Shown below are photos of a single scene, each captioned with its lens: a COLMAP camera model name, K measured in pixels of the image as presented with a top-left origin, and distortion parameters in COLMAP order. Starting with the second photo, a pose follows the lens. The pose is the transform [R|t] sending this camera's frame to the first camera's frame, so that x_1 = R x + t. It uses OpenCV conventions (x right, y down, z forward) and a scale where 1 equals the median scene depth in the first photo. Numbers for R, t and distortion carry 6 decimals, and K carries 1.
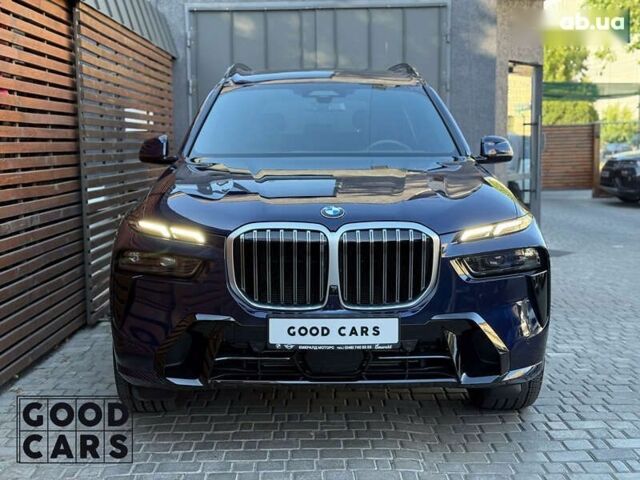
lens RADIAL K [[891.1, 0, 318.6], [0, 891.1, 225.8], [0, 0, 1]] dist [0.107520, -0.029328]
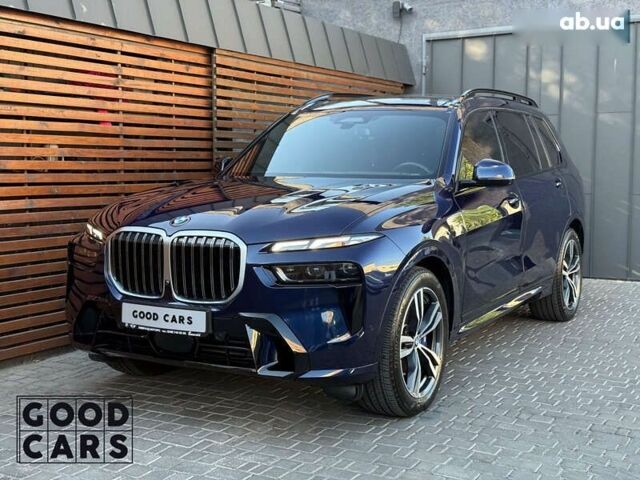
lens RADIAL K [[889.1, 0, 320.0], [0, 889.1, 240.0], [0, 0, 1]] dist [0.114252, -0.036786]
pose [[0.862282, 0.054536, -0.503484, 0.801084], [-0.057548, 0.998297, 0.009575, -0.012302], [0.503149, 0.020718, 0.863952, 0.044643]]
